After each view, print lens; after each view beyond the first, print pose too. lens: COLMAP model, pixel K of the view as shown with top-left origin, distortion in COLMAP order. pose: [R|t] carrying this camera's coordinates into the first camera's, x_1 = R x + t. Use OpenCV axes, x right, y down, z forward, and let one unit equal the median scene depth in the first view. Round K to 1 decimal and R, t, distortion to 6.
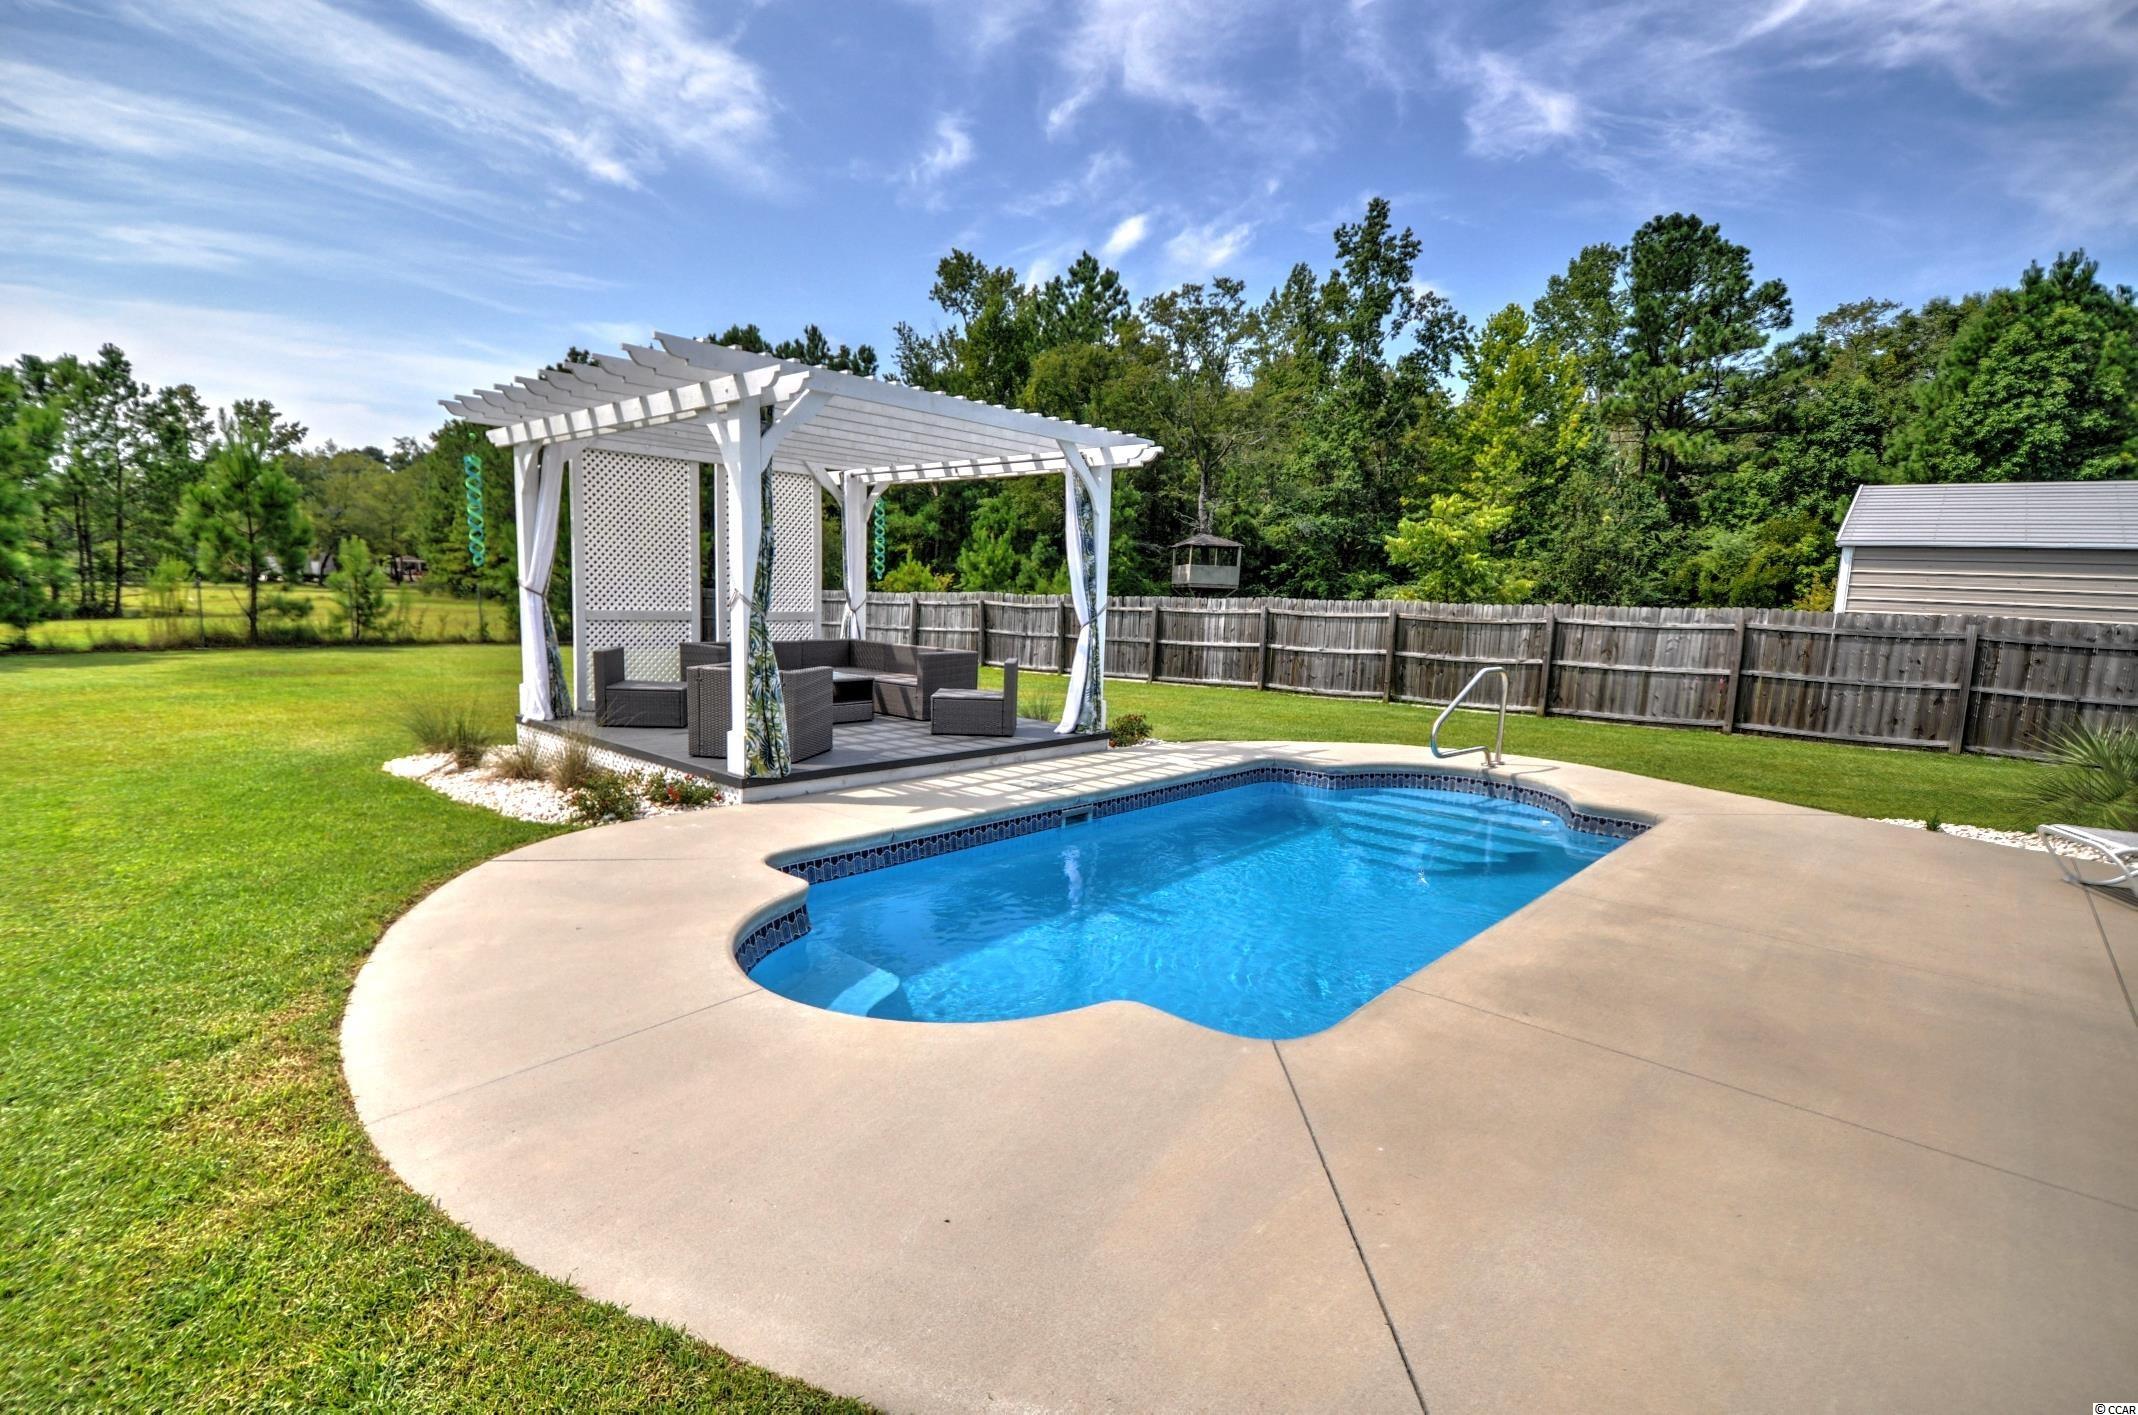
lens RADIAL K [[1051.9, 0, 1068.8], [0, 1051.9, 742.5], [0, 0, 1]] dist [-0.022989, -0.002026]
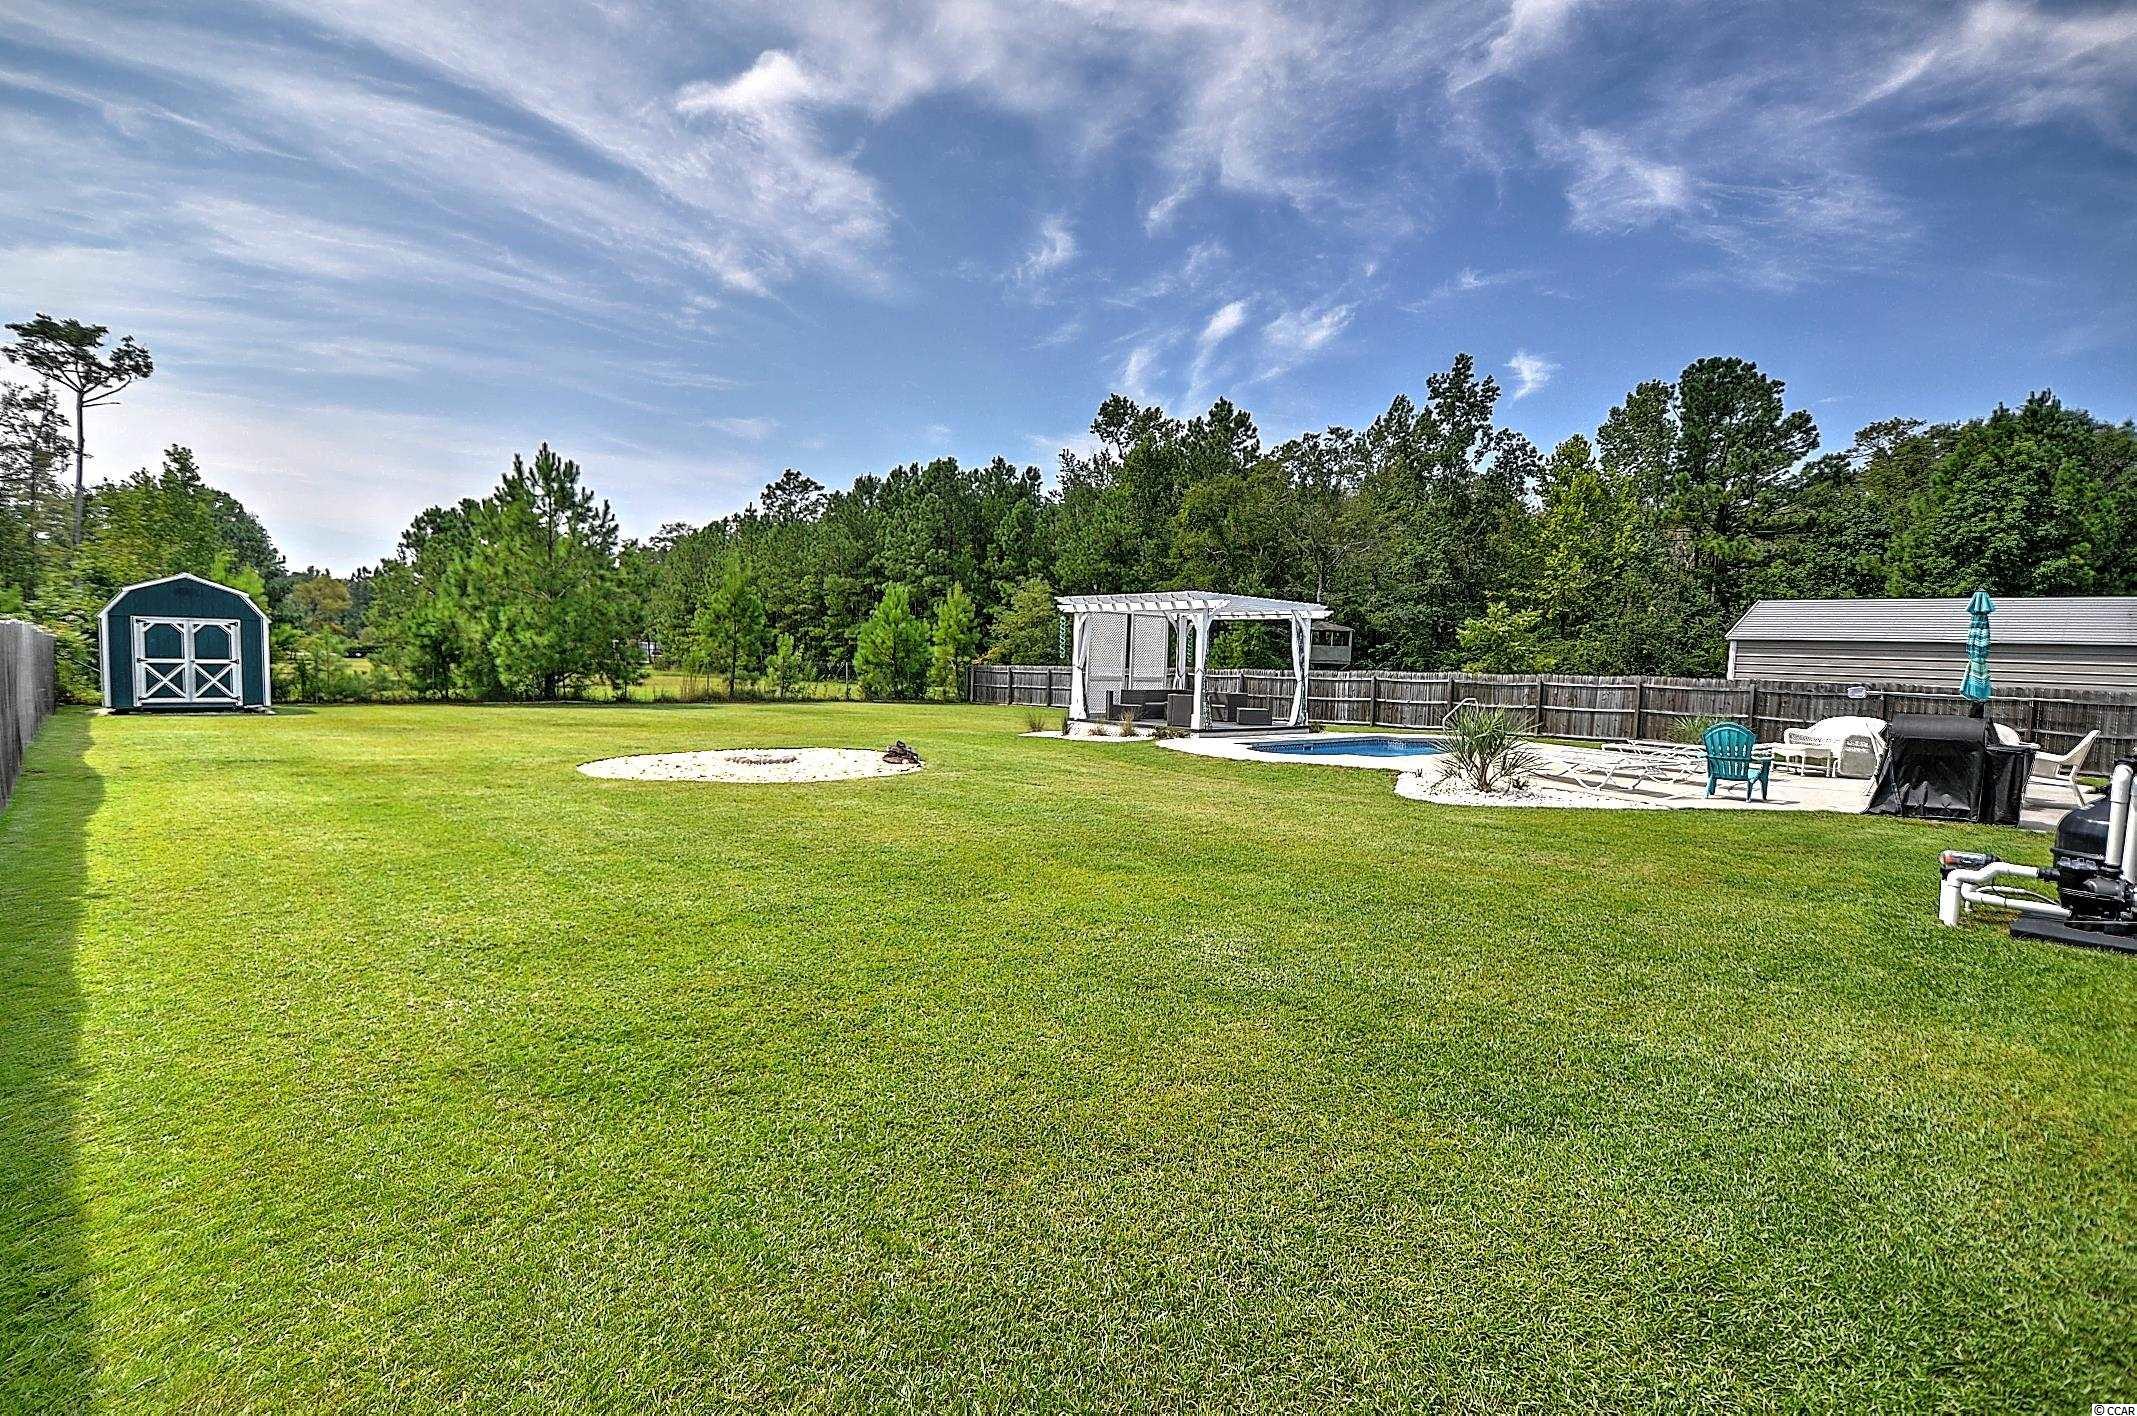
lens RADIAL K [[1052.5, 0, 1040.6], [0, 1052.5, 733.1], [0, 0, 1]] dist [-0.019626, -0.001368]
pose [[0.993130, 0.005475, -0.116889, -0.039258], [-0.014646, 0.996866, -0.077746, 0.025164], [0.116097, 0.078924, 0.990097, -0.184368]]
